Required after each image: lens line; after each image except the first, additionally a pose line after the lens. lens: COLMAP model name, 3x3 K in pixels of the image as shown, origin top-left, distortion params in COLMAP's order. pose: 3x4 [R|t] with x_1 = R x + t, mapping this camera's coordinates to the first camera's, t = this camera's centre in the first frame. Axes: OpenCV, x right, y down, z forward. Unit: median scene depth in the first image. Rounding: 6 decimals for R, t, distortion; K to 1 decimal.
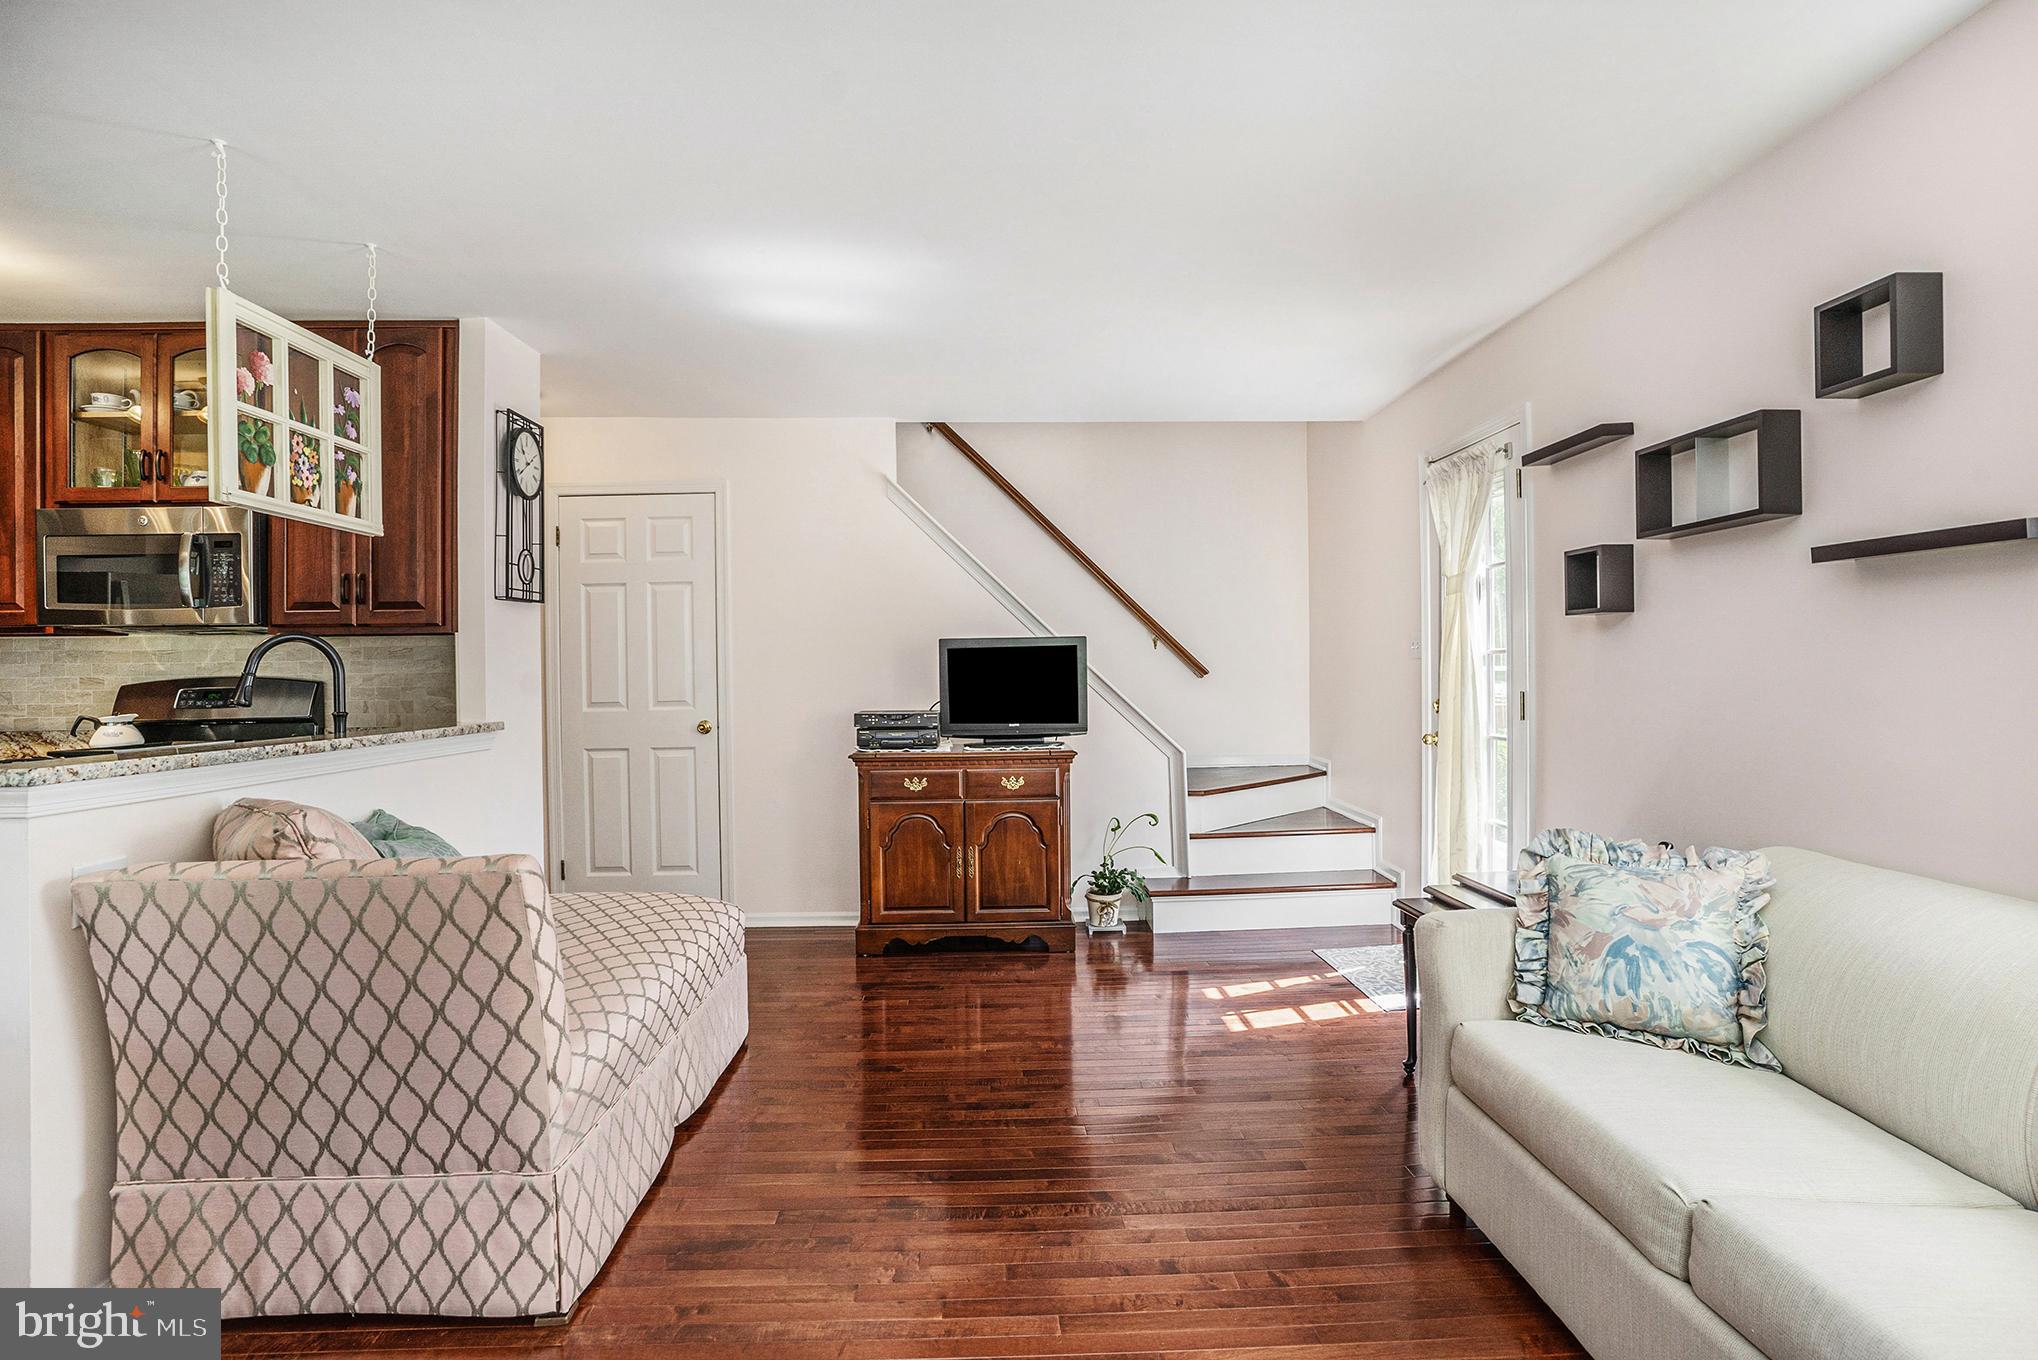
lens RADIAL K [[1017.1, 0, 1020.1], [0, 1017.1, 655.1], [0, 0, 1]] dist [-0.059688, 0.028091]
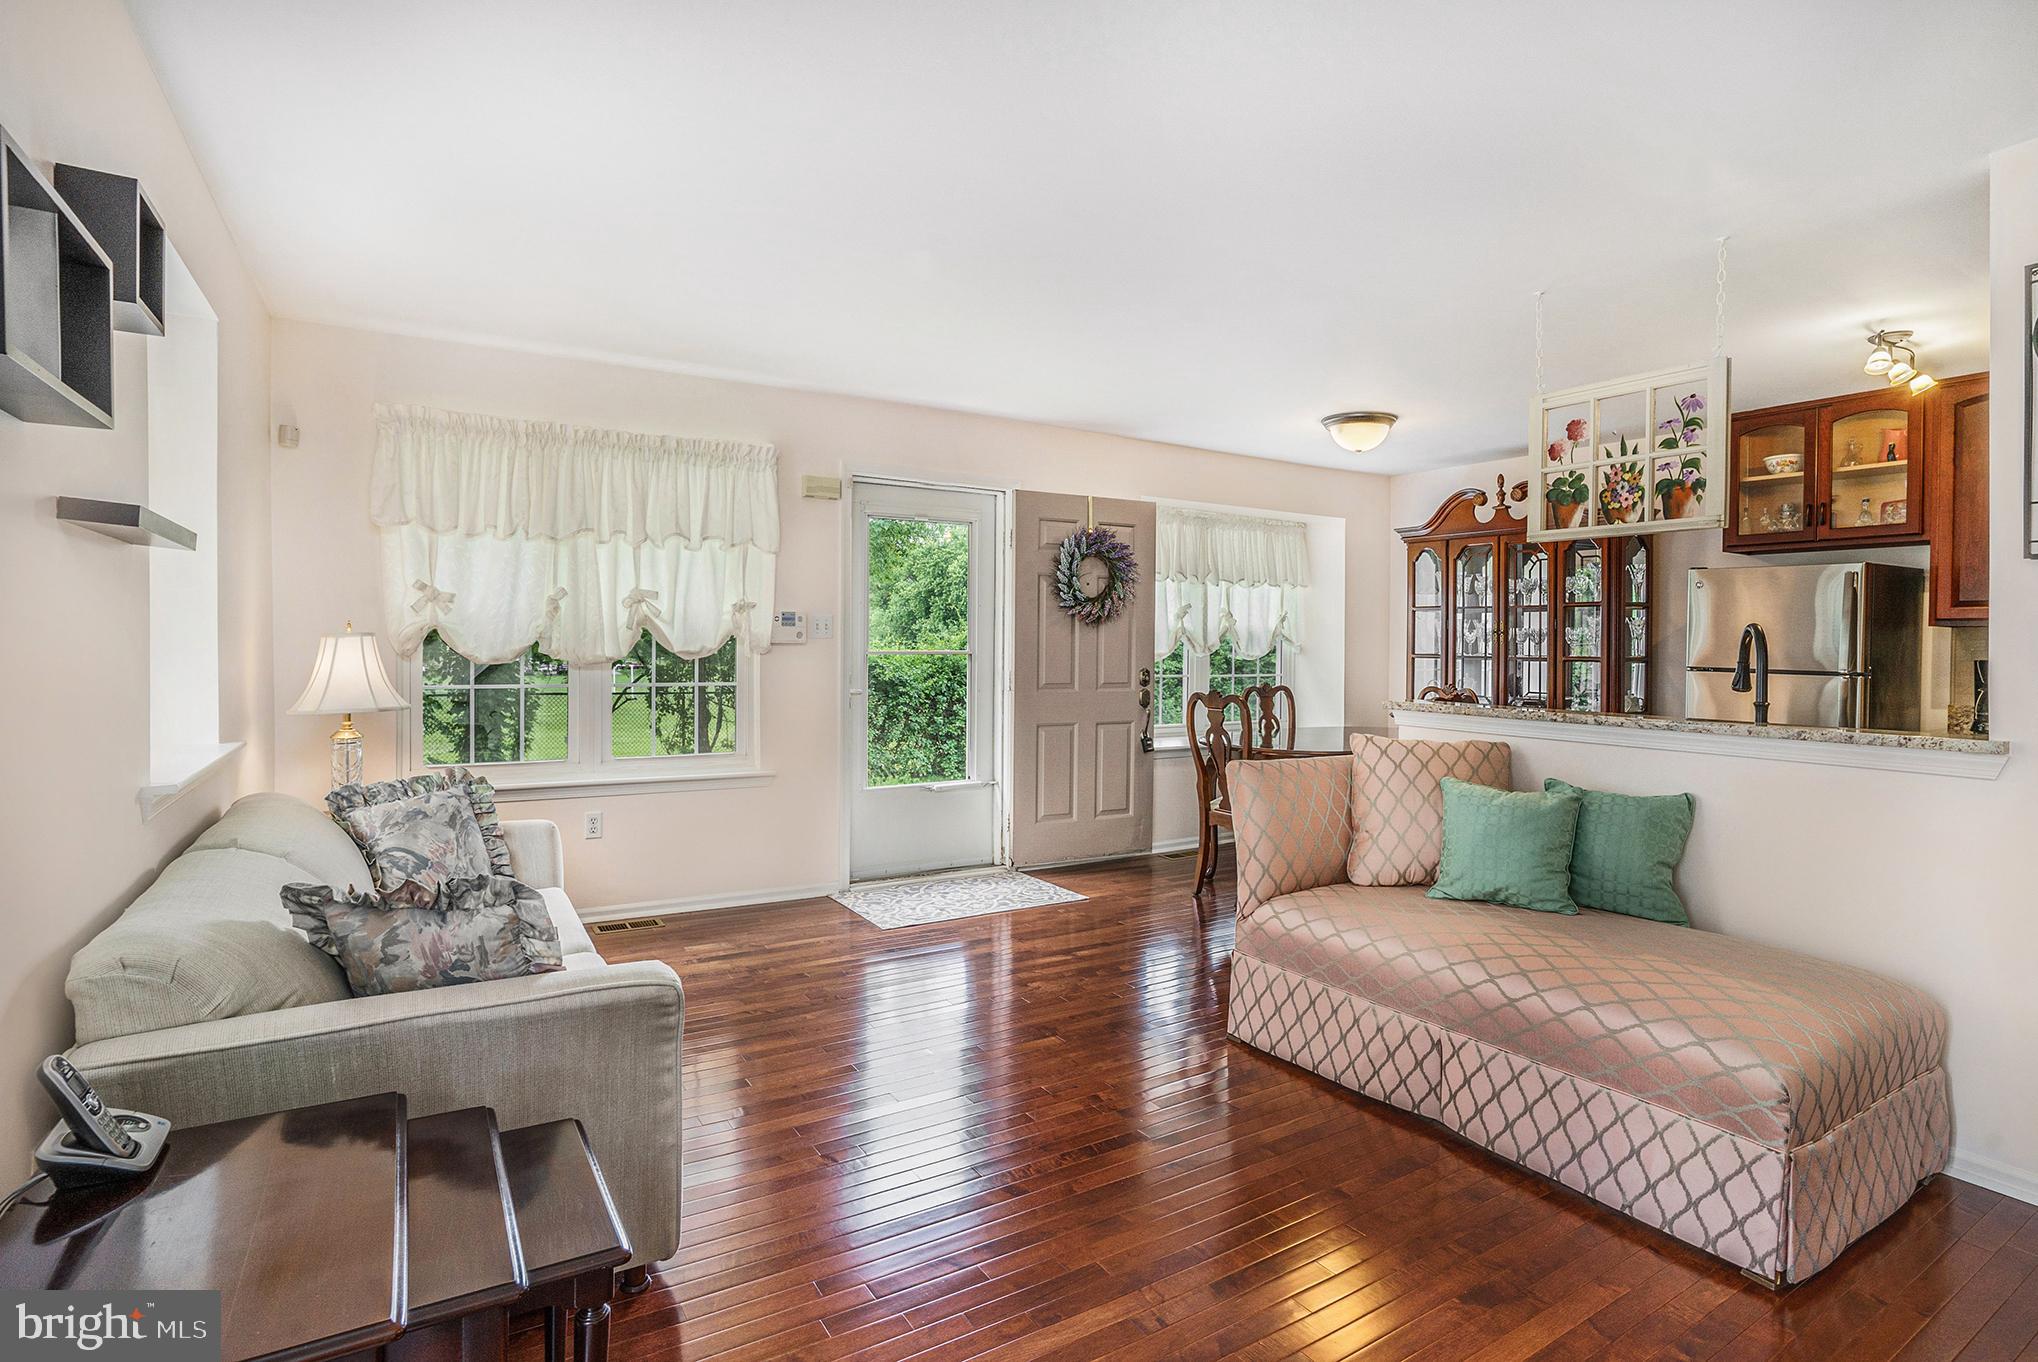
lens RADIAL K [[1008.6, 0, 1018.7], [0, 1008.6, 652.4], [0, 0, 1]] dist [-0.051952, 0.022744]
pose [[-0.861760, 0.006715, -0.507273, 0.432594], [0.005093, 0.999977, 0.004584, -0.001005], [0.507291, 0.001367, -0.861774, 1.358668]]
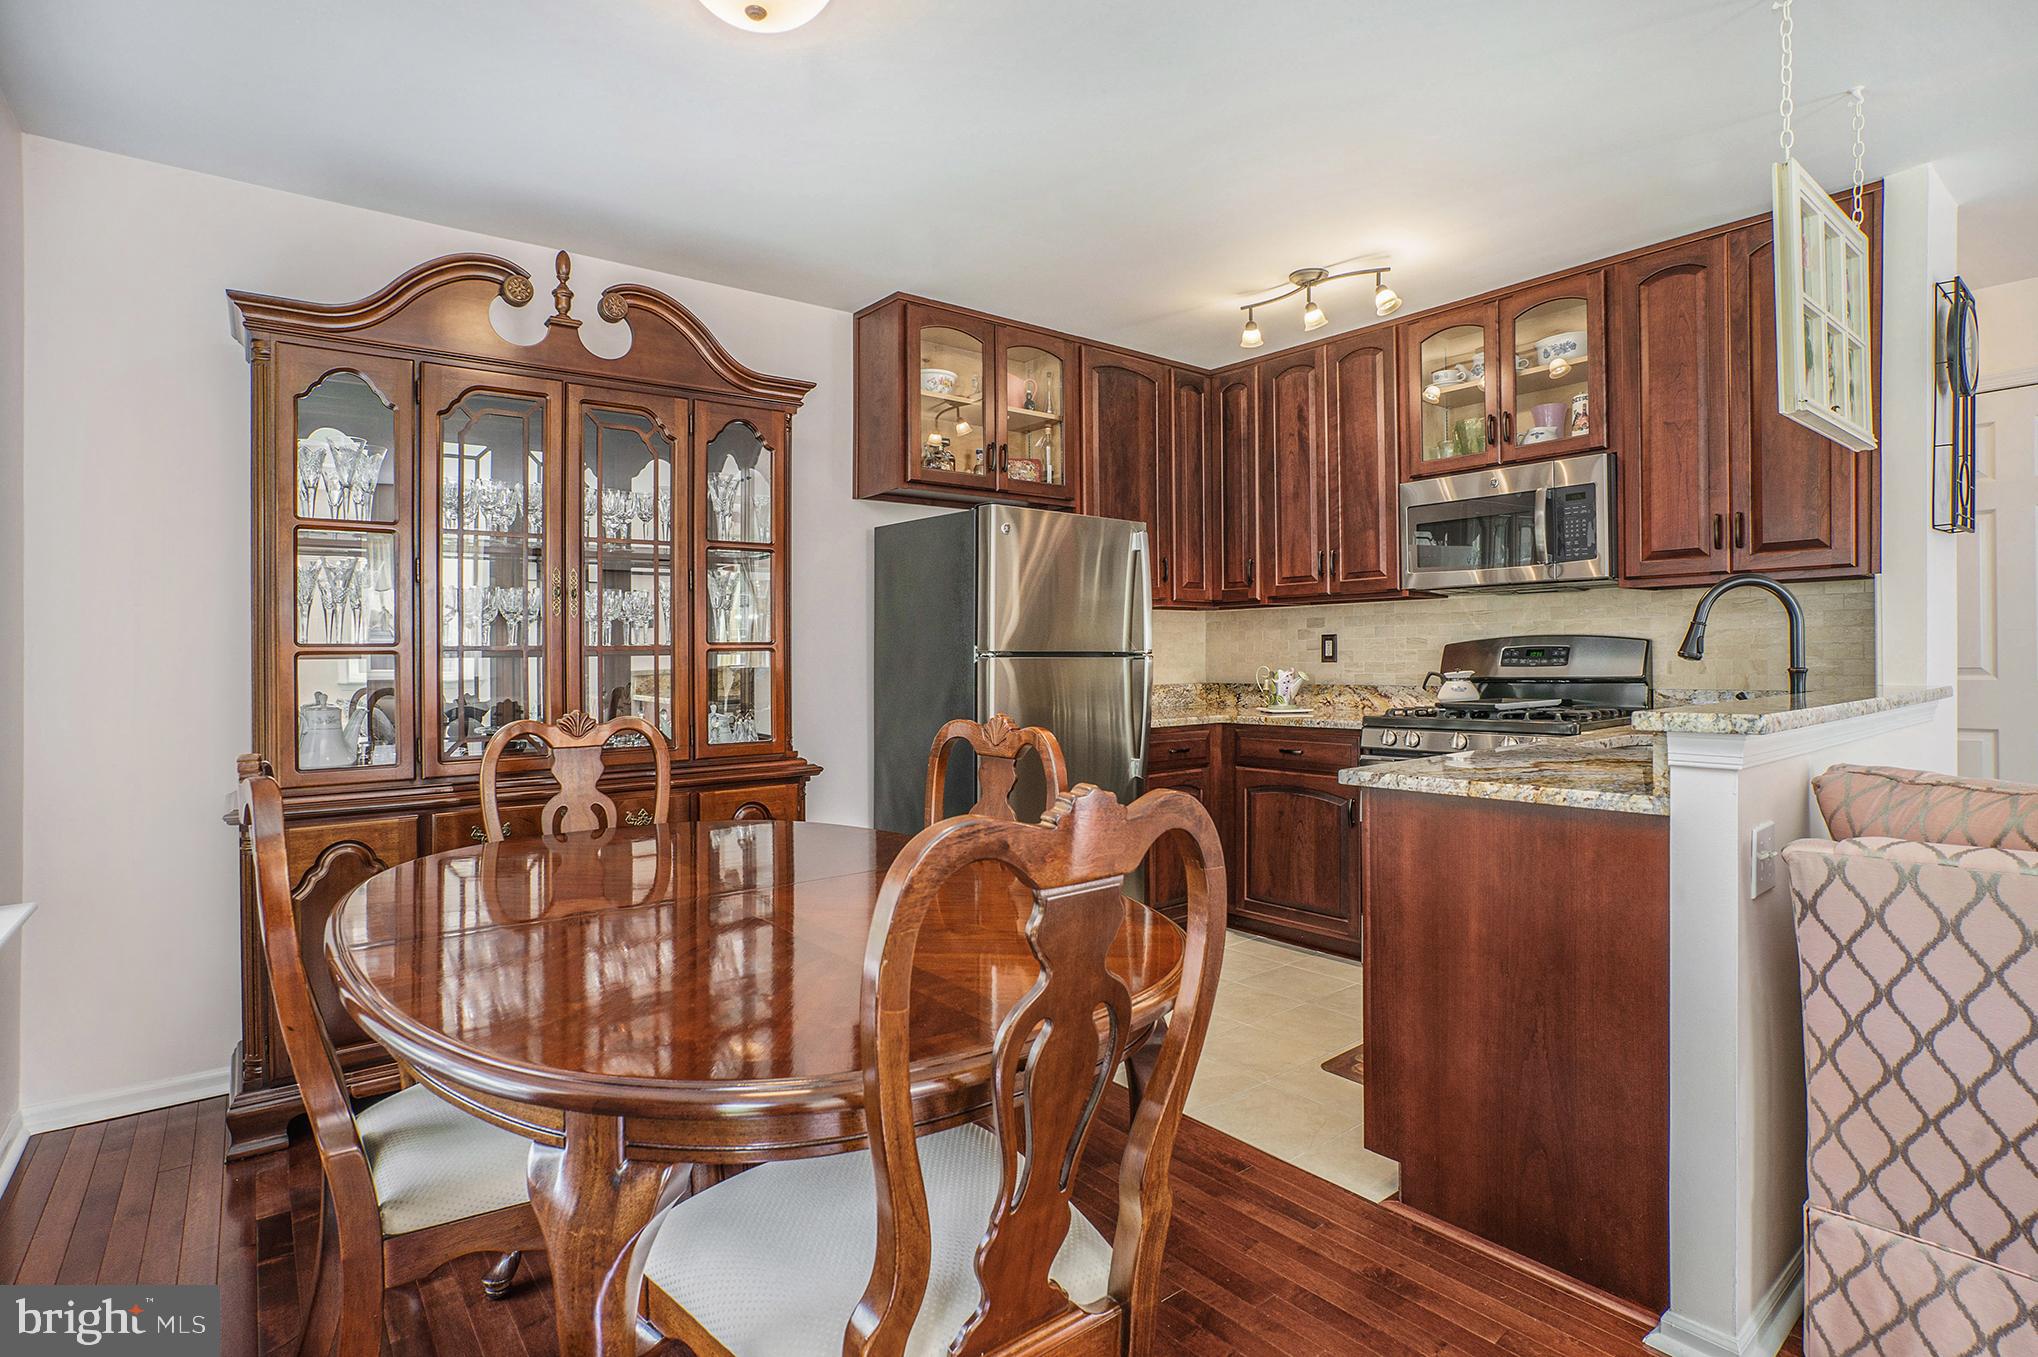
lens RADIAL K [[990.9, 0, 1019.0], [0, 990.9, 678.5], [0, 0, 1]] dist [-0.054153, 0.021452]
pose [[0.603708, 0.020155, -0.796951, -0.392531], [0.016445, 0.999153, 0.037727, 0.022817], [0.797036, -0.035881, 0.602865, -0.016205]]
